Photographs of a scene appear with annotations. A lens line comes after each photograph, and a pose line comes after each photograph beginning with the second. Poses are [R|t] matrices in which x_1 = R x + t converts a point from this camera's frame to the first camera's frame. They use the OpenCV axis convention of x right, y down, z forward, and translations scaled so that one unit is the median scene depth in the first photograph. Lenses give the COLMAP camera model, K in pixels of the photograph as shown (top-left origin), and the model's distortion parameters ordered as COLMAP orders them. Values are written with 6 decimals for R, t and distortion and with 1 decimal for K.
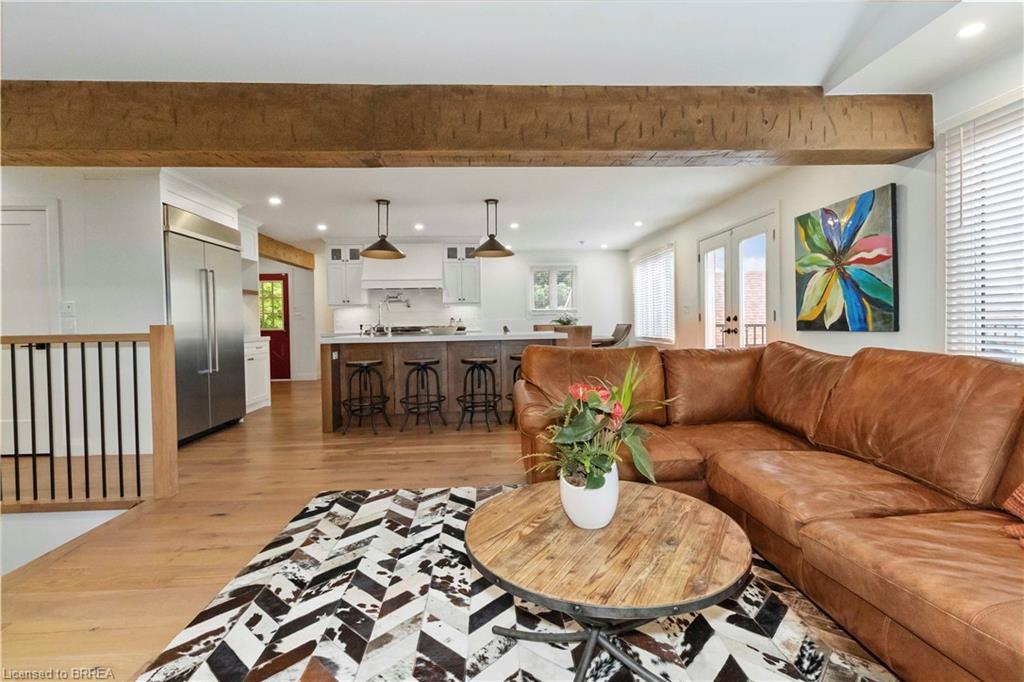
lens RADIAL K [[468.8, 0, 510.3], [0, 468.8, 327.0], [0, 0, 1]] dist [0.001334, 0.000257]
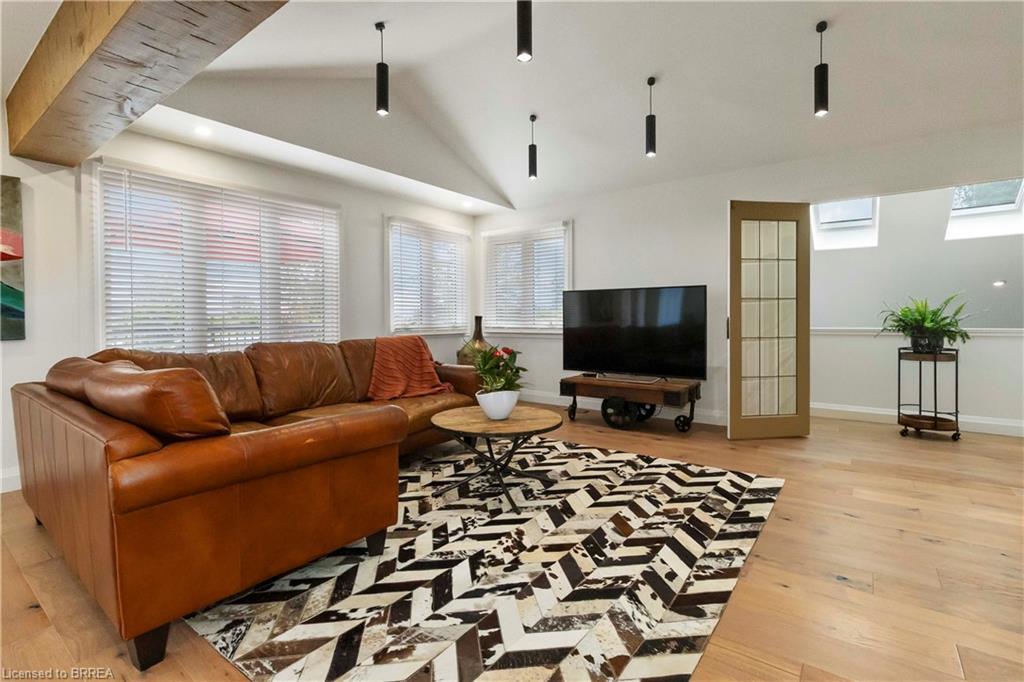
lens RADIAL K [[477.3, 0, 509.6], [0, 477.3, 318.5], [0, 0, 1]] dist [-0.000655, 0.000079]
pose [[-0.769316, 0.021672, 0.638501, -0.630757], [0.026838, 0.999639, -0.001593, -0.005831], [-0.638305, 0.015910, -0.769619, 1.348531]]
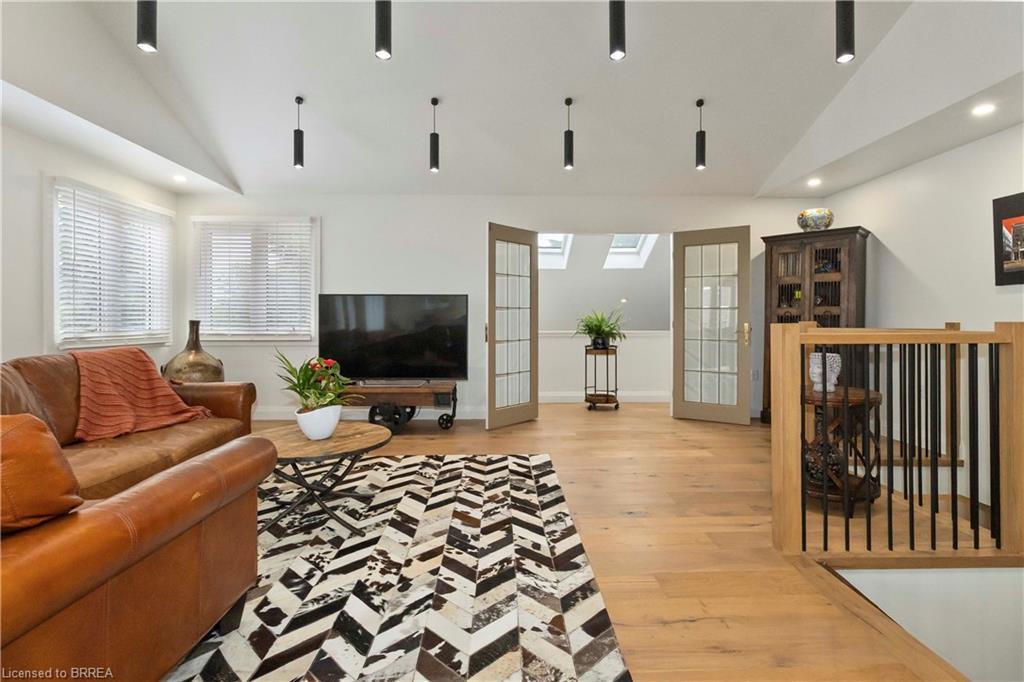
lens RADIAL K [[486.0, 0, 511.4], [0, 486.0, 314.5], [0, 0, 1]] dist [0.007538, 0.000609]
pose [[-0.999480, 0.018811, 0.026178, -0.330912], [0.018821, 0.999823, 0.000154, -0.024253], [-0.026170, 0.000646, -0.999657, 1.511152]]
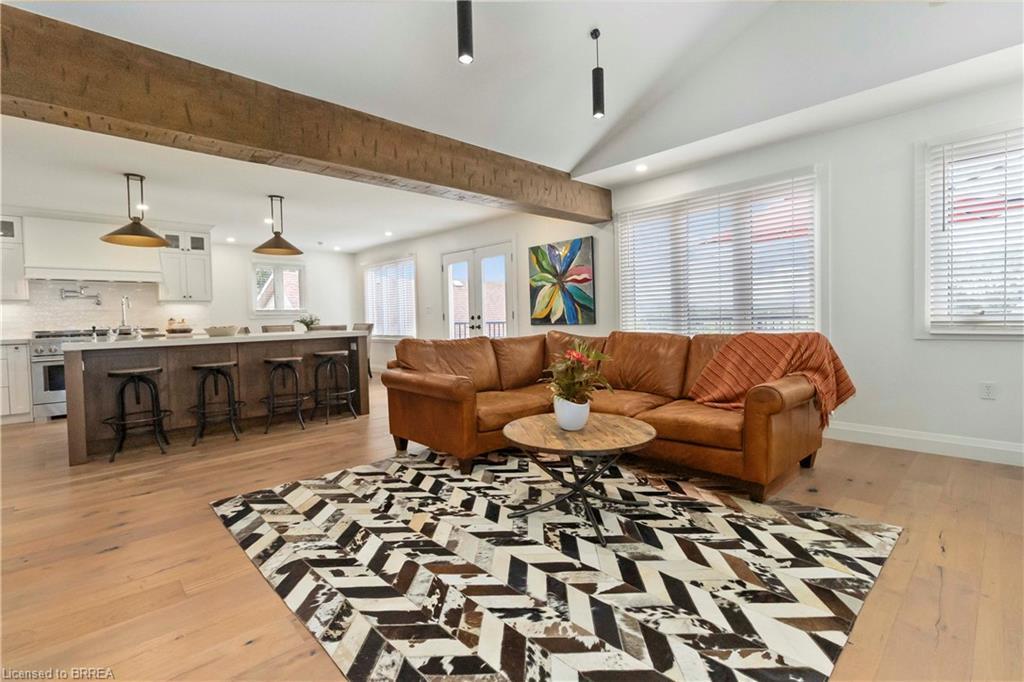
lens RADIAL K [[468.8, 0, 510.3], [0, 468.8, 327.0], [0, 0, 1]] dist [0.001334, 0.000257]
pose [[0.761227, -0.015493, 0.648301, -0.610216], [0.017014, 0.999848, 0.003917, 0.010392], [-0.648263, 0.008048, 0.761374, -0.108218]]
